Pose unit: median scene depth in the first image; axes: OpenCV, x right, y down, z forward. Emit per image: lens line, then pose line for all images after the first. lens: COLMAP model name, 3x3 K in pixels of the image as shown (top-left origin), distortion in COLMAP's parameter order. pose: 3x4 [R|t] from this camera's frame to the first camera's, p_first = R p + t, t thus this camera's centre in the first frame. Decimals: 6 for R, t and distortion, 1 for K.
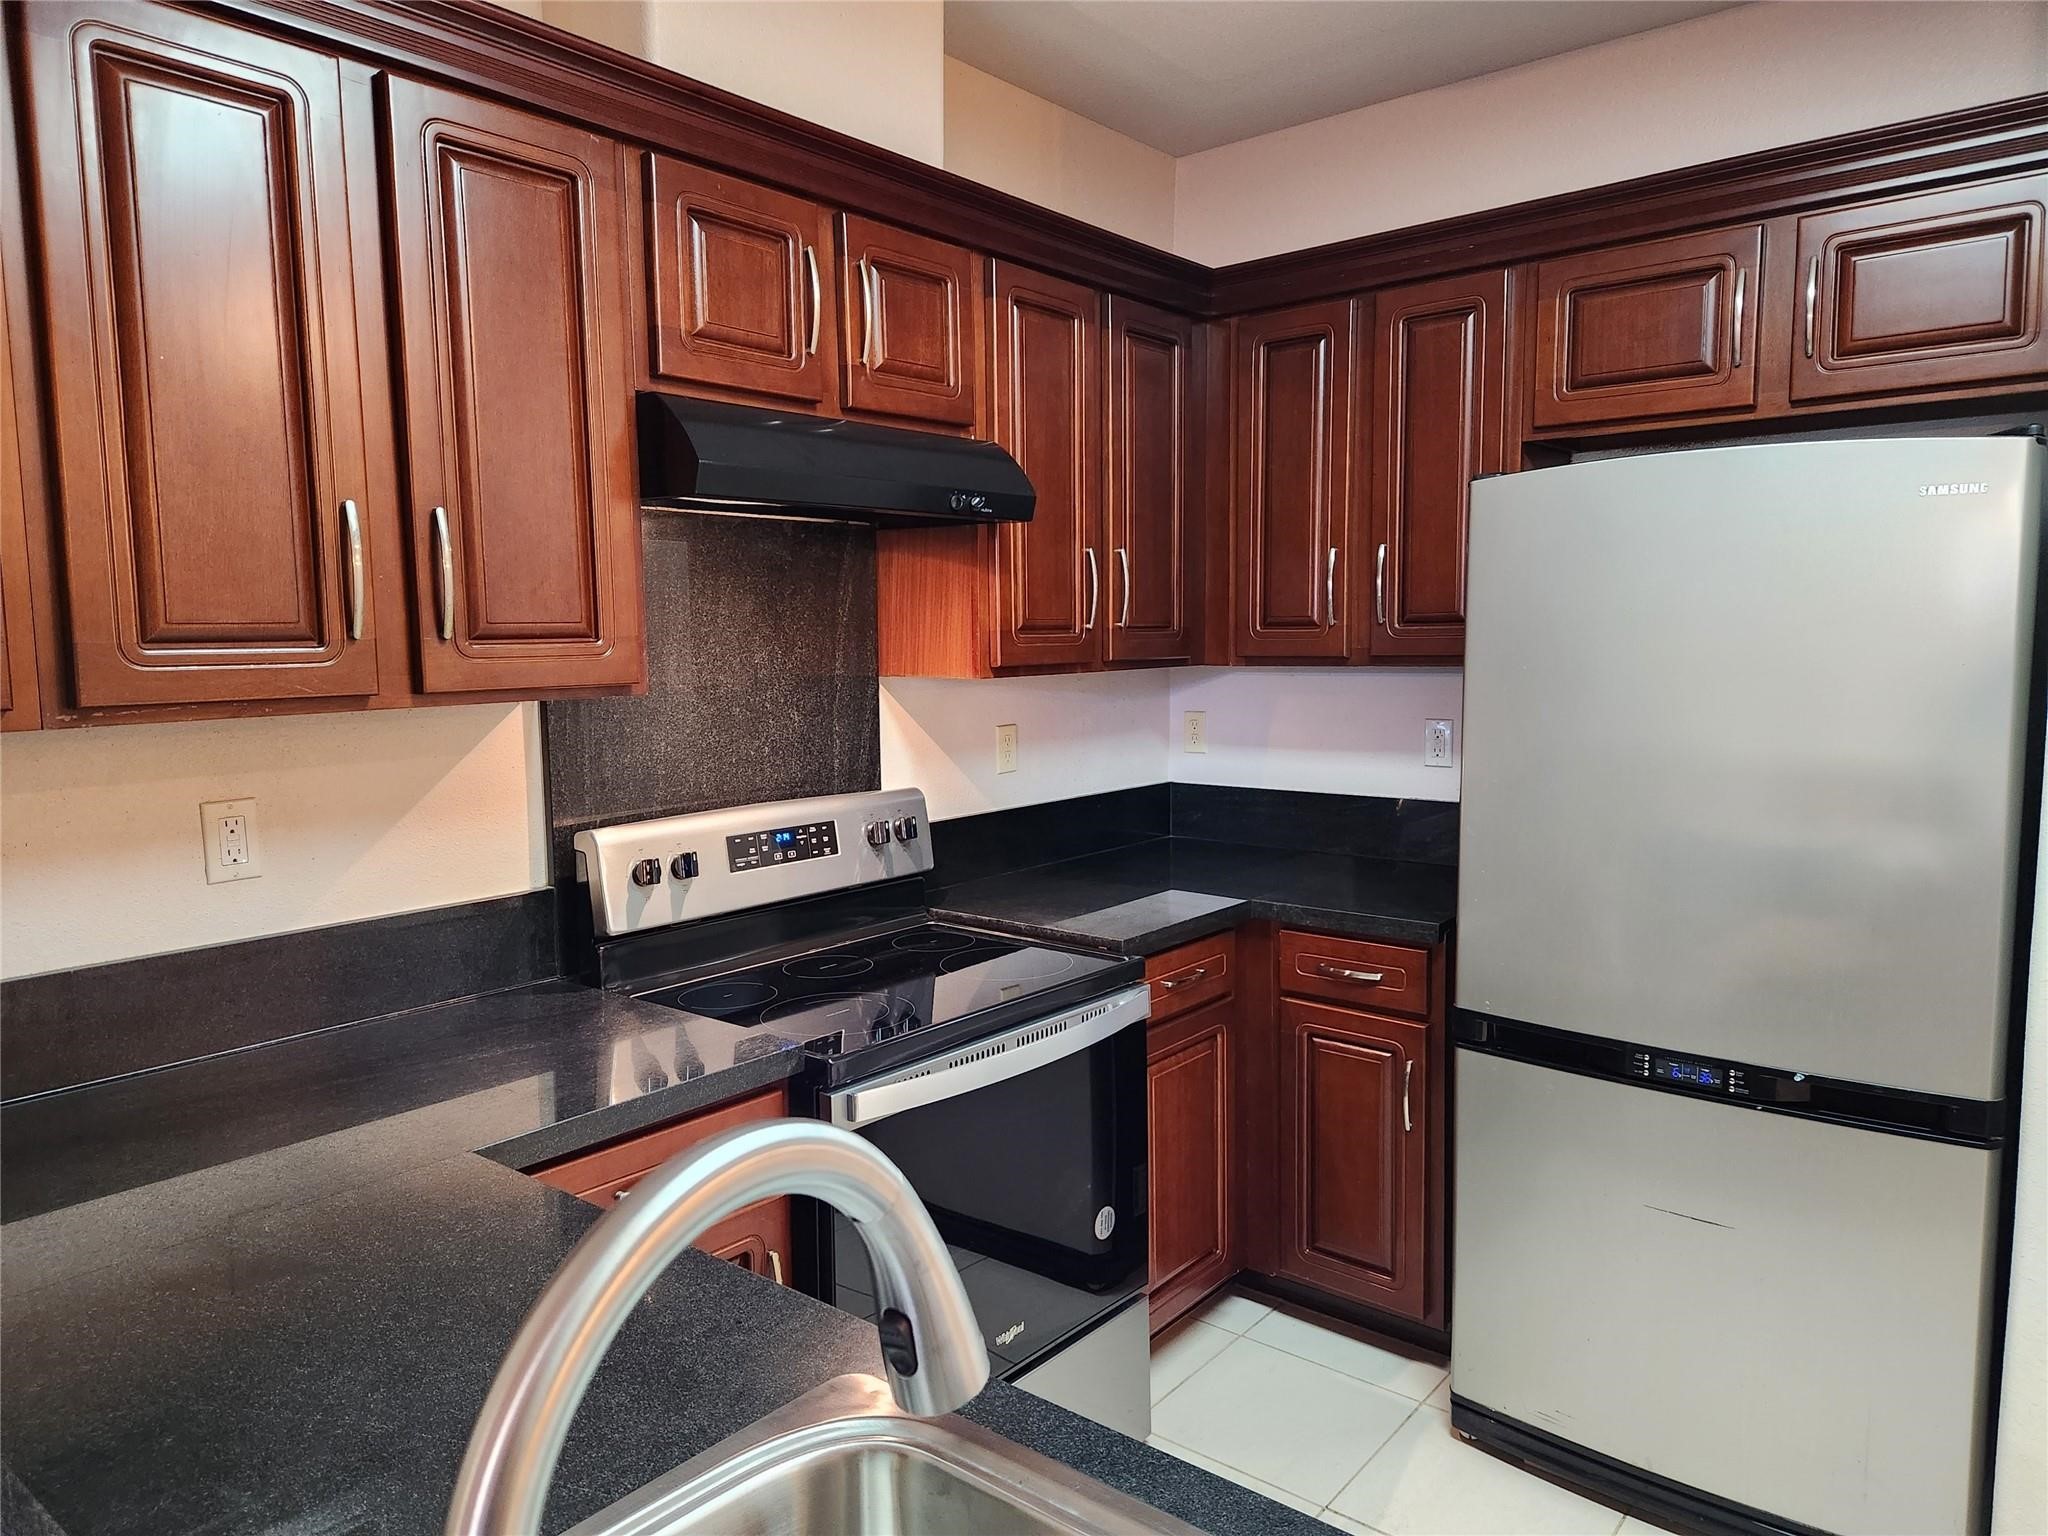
lens RADIAL K [[1351.9, 0, 1030.8], [0, 1351.9, 759.0], [0, 0, 1]] dist [0.097559, -0.097154]
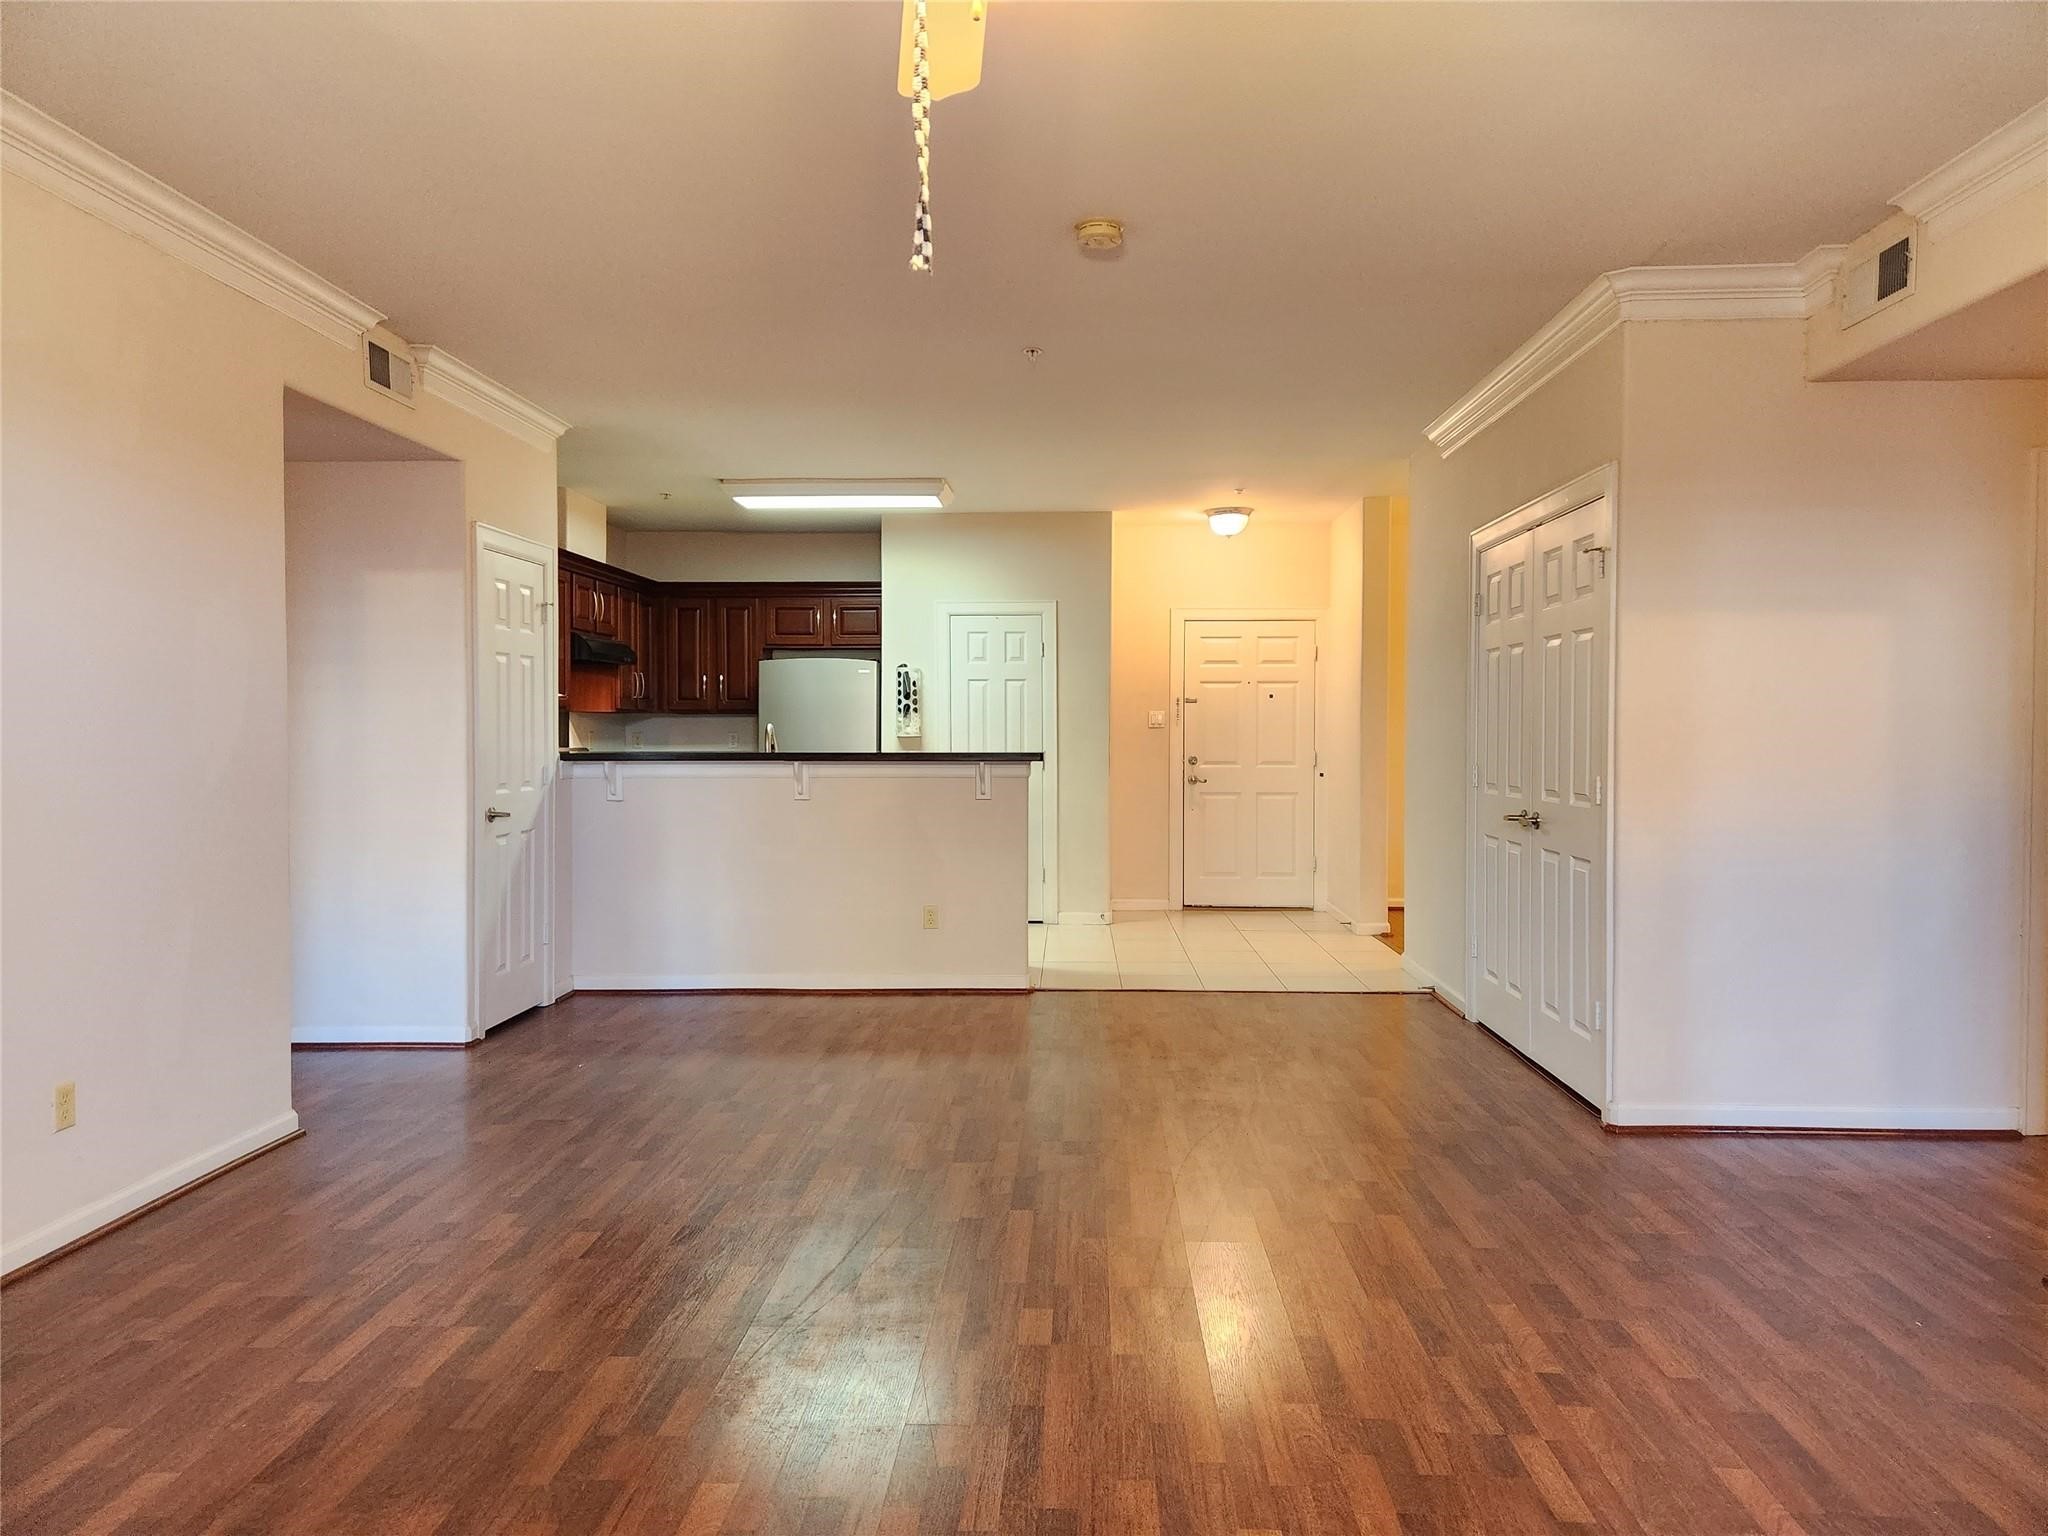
lens RADIAL K [[1351.9, 0, 1030.8], [0, 1351.9, 759.0], [0, 0, 1]] dist [0.097559, -0.097154]
pose [[0.797688, -0.001192, 0.603070, -1.231967], [0.049571, 0.996744, -0.063598, 0.313996], [-0.601030, 0.080626, 0.795149, -2.216175]]
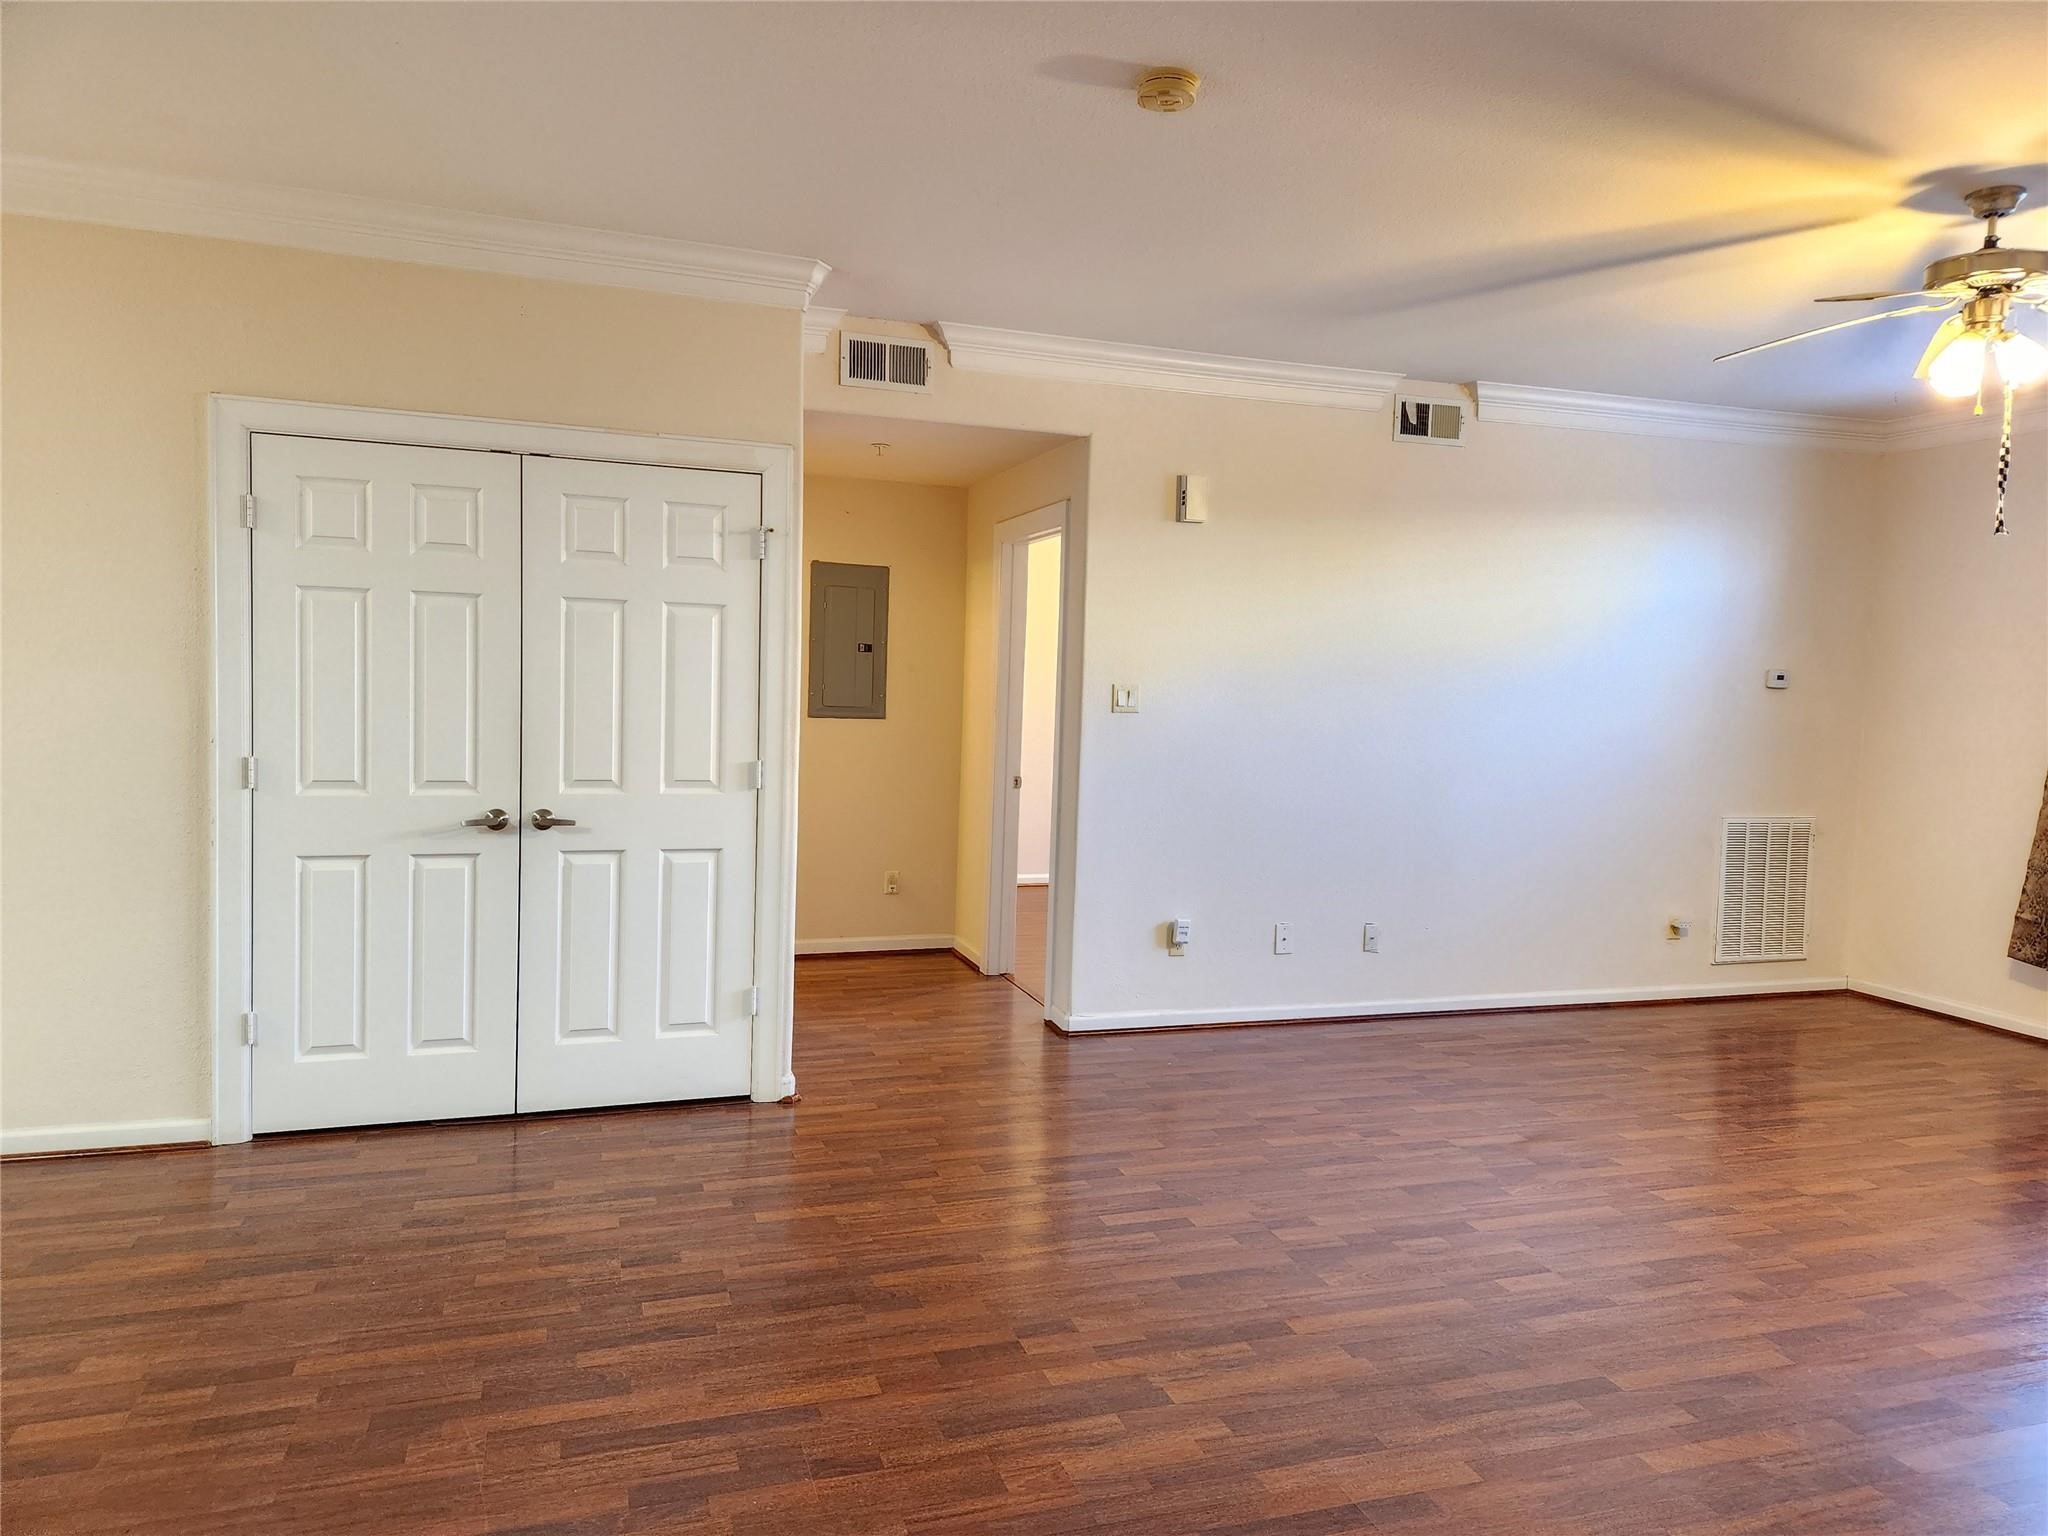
lens RADIAL K [[1362.3, 0, 1038.2], [0, 1362.3, 756.9], [0, 0, 1]] dist [0.087796, -0.081249]
pose [[-0.848218, -0.043163, 0.527886, -0.822292], [0.031810, 0.990723, 0.132120, 0.048488], [-0.528691, 0.128858, -0.838976, -0.067512]]
